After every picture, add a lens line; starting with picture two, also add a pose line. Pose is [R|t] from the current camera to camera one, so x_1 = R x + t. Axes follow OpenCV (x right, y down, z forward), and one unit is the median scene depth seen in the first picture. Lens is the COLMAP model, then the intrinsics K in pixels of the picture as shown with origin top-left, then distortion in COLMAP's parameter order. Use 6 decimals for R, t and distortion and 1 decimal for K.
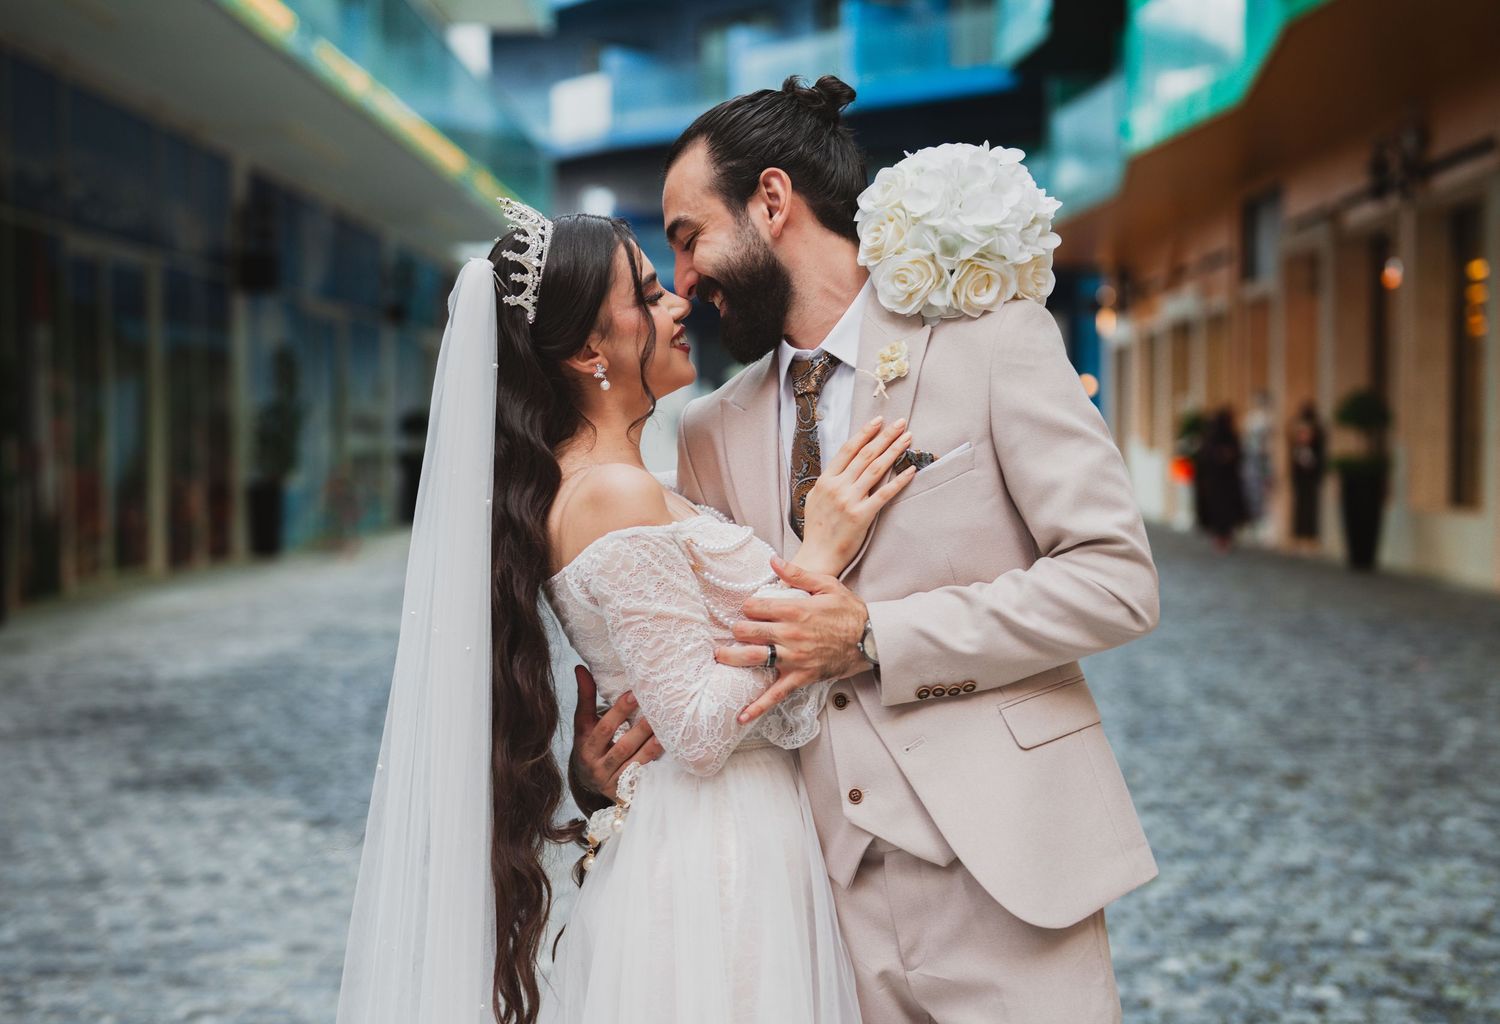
lens RADIAL K [[2139.5, 0, 750.0], [0, 2139.5, 512.0], [0, 0, 1]] dist [0.012198, 0.013727]
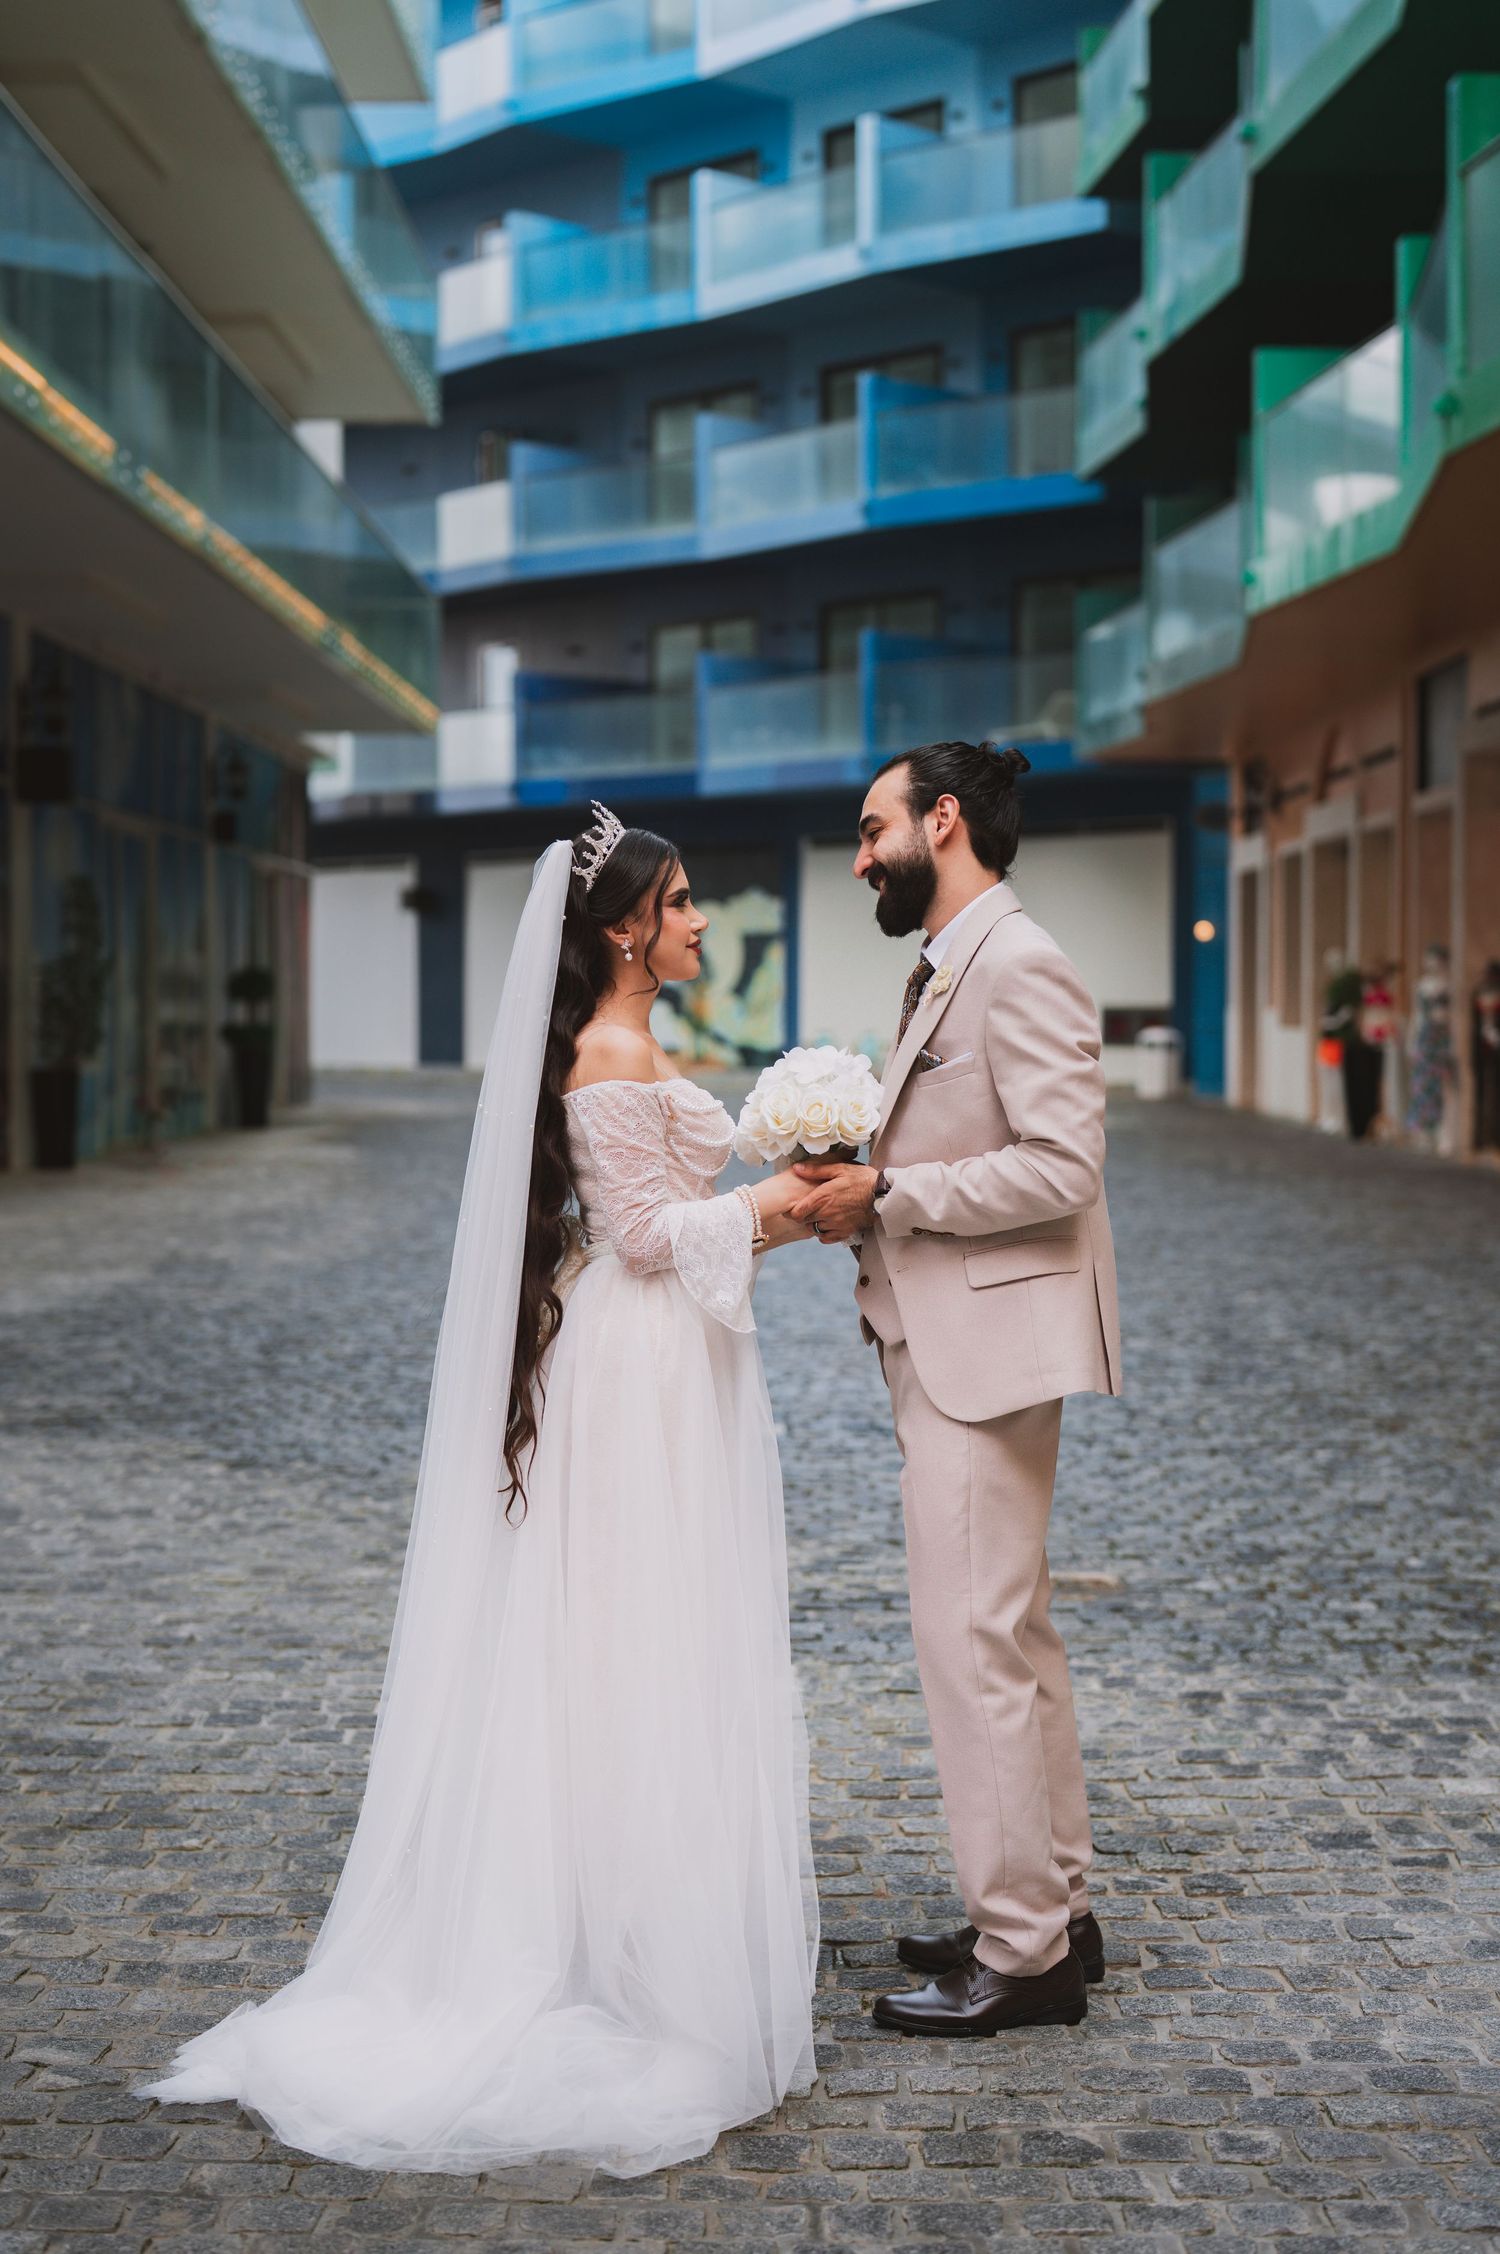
lens RADIAL K [[3271.2, 0, 707.9], [0, 3271.2, 1126.6], [0, 0, 1]] dist [0.008335, 0.019661]
pose [[0.999997, 0.002126, -0.000939, -0.006079], [-0.002122, 0.999990, 0.003871, 0.002226], [0.000948, -0.003869, 0.999992, -0.139079]]
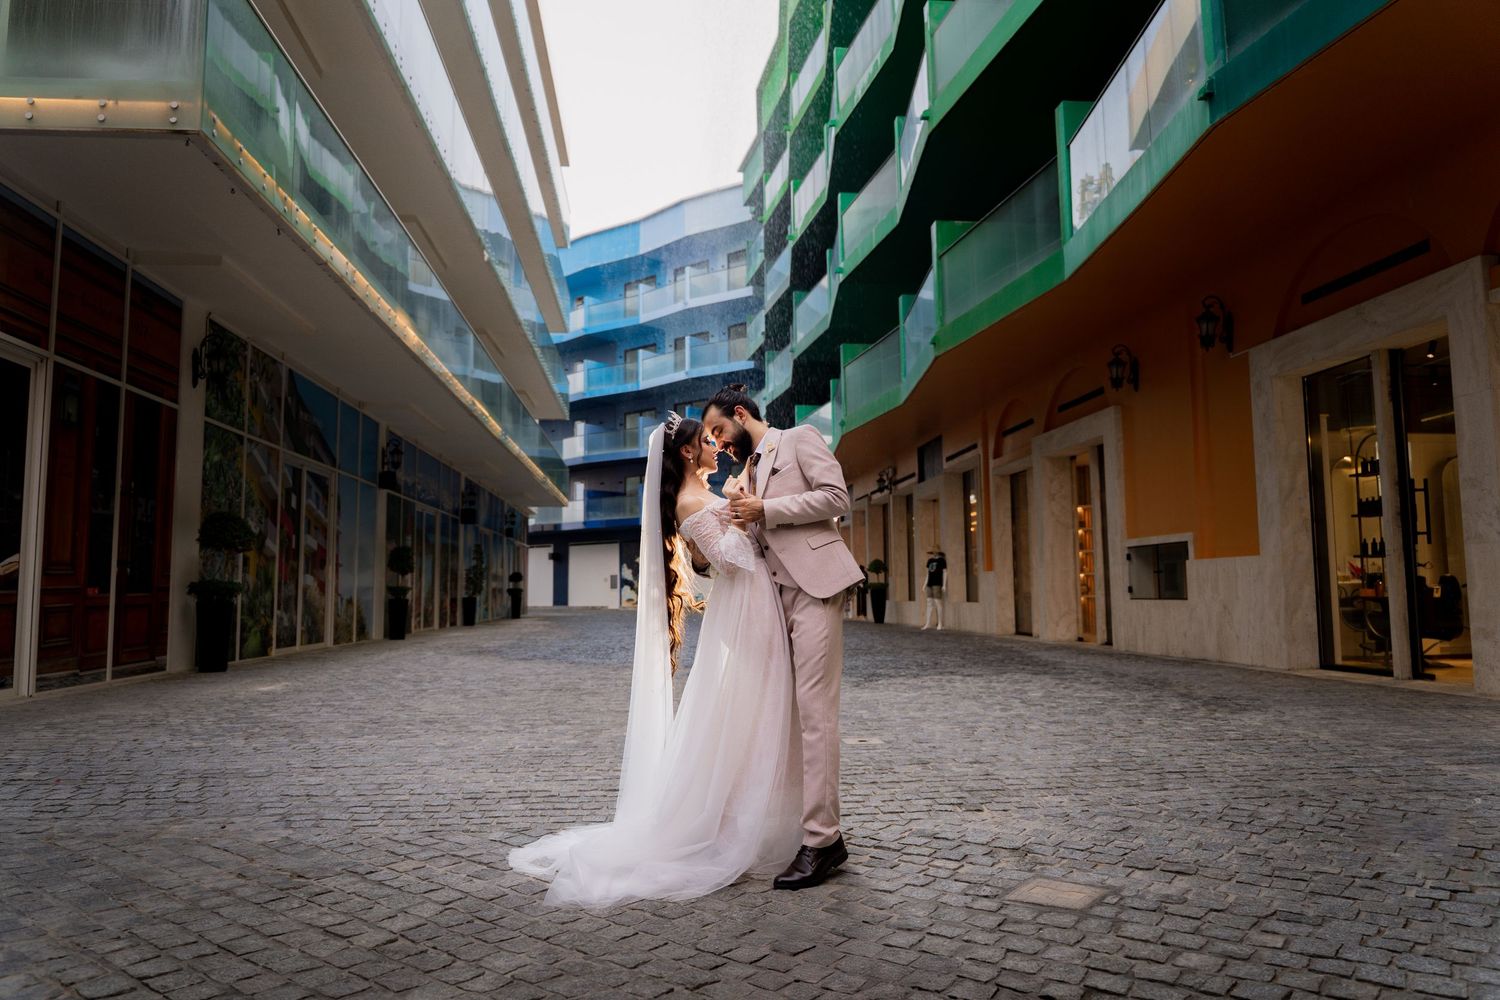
lens RADIAL K [[1060.0, 0, 750.0], [0, 1060.0, 500.0], [0, 0, 1]] dist [-0.007744, -0.000997]
pose [[0.993247, 0.003093, 0.115974, -0.049246], [0.011479, 0.992118, -0.124777, 0.044524], [-0.115446, 0.125266, 0.985384, -0.424581]]
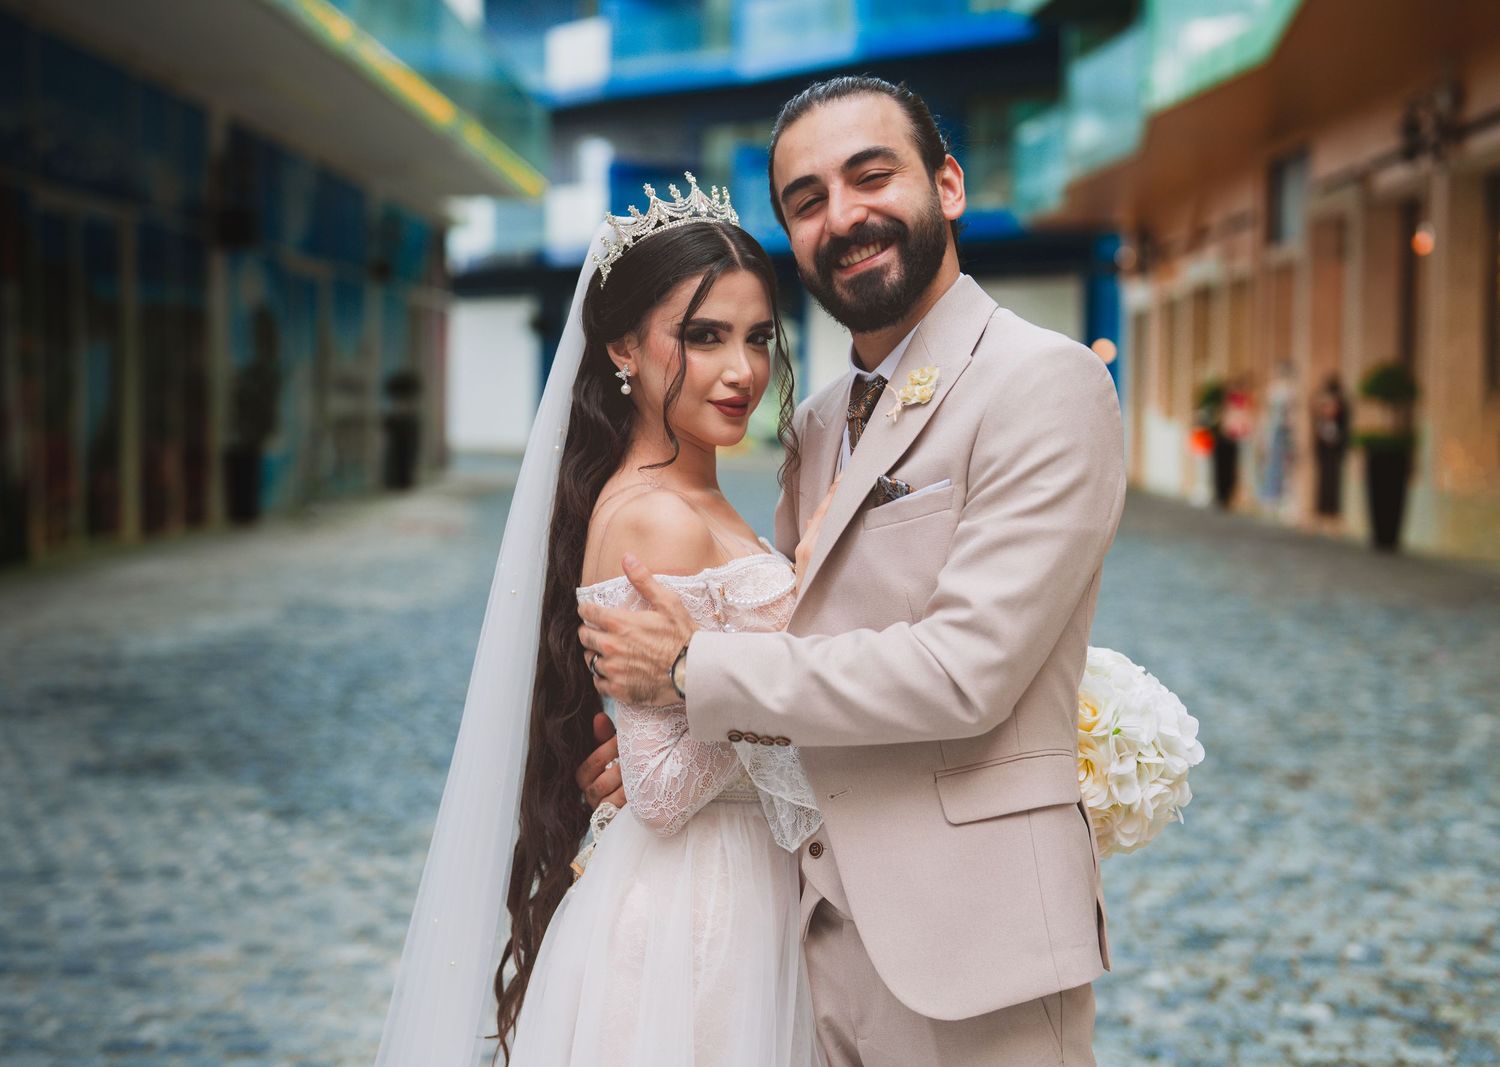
lens RADIAL K [[2231.9, 0, 722.0], [0, 2231.9, 530.0], [0, 0, 1]] dist [0.012952, 0.004125]
pose [[0.999841, 0.010676, -0.014273, 0.004557], [-0.010323, 0.999645, 0.024545, -0.004330], [0.014530, -0.024393, 0.999597, -0.000699]]
